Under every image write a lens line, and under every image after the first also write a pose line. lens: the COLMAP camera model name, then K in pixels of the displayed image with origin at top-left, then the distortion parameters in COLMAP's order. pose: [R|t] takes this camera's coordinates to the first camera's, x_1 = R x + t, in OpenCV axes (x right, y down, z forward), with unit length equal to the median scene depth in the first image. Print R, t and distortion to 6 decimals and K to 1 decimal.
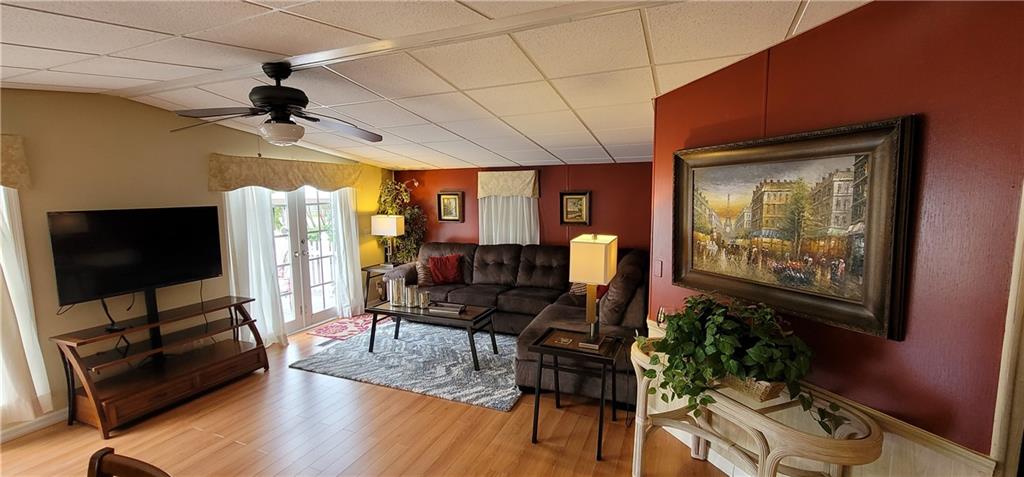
lens RADIAL K [[419.3, 0, 503.7], [0, 419.3, 239.0], [0, 0, 1]] dist [-0.004548, 0.000977]
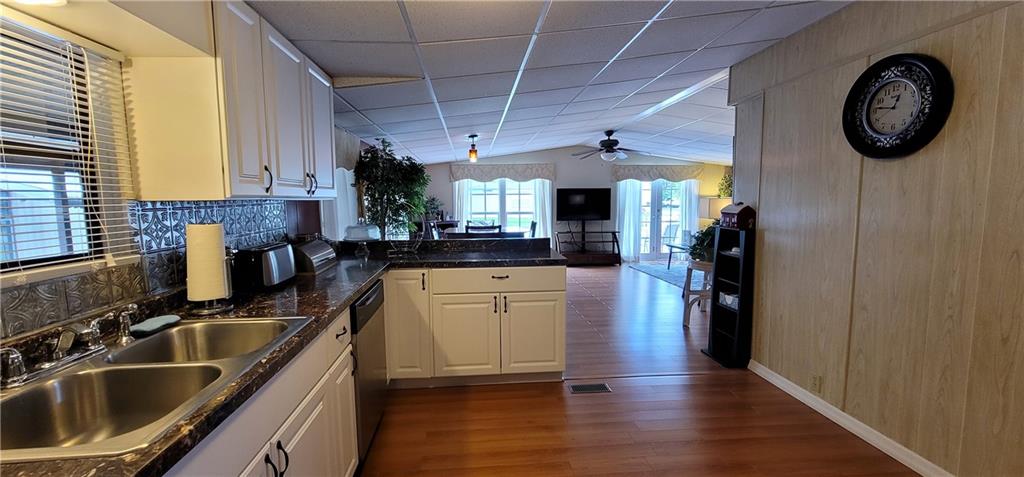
lens RADIAL K [[419.3, 0, 503.9], [0, 419.3, 238.2], [0, 0, 1]] dist [-0.004548, 0.000977]
pose [[0.472522, 0.090086, -0.876703, 0.967392], [-0.097582, 0.993994, 0.049544, 0.123466], [0.875900, 0.062140, 0.478474, -0.517828]]
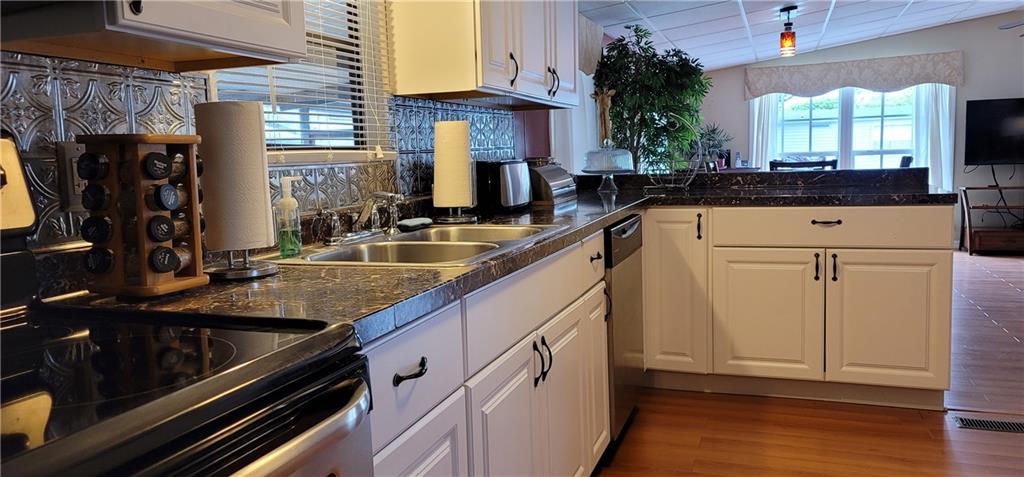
lens RADIAL K [[749.7, 0, 500.3], [0, 749.7, 232.9], [0, 0, 1]] dist [0.071677, -0.047503]
pose [[0.057041, 0.111244, -0.992155, 1.116452], [-0.084183, 0.990770, 0.106249, 0.178948], [0.994816, 0.077462, 0.065879, -0.570429]]
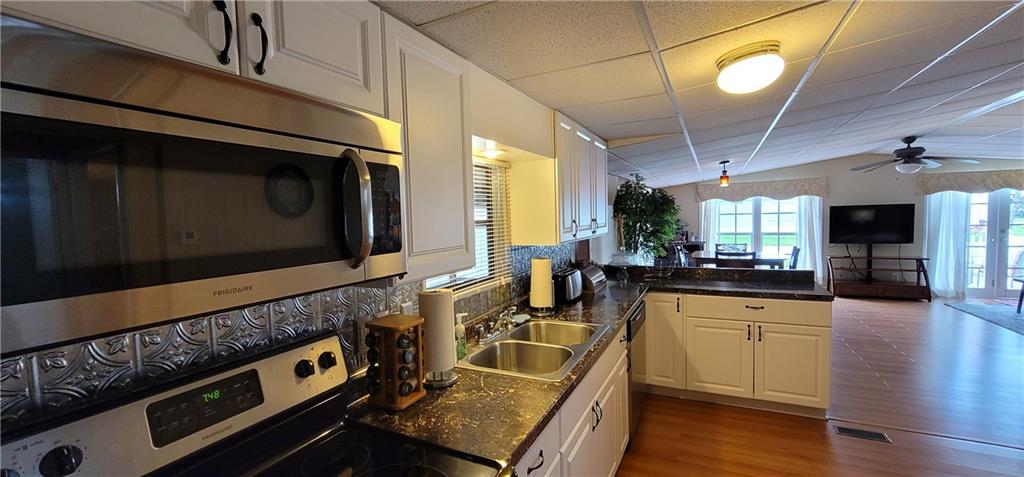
lens RADIAL K [[419.3, 0, 505.1], [0, 419.3, 239.7], [0, 0, 1]] dist [-0.004548, 0.000977]
pose [[-0.049724, 0.070126, -0.996298, 1.115596], [-0.085960, 0.993530, 0.074222, 0.086198], [0.995057, 0.089332, -0.043374, -0.605690]]
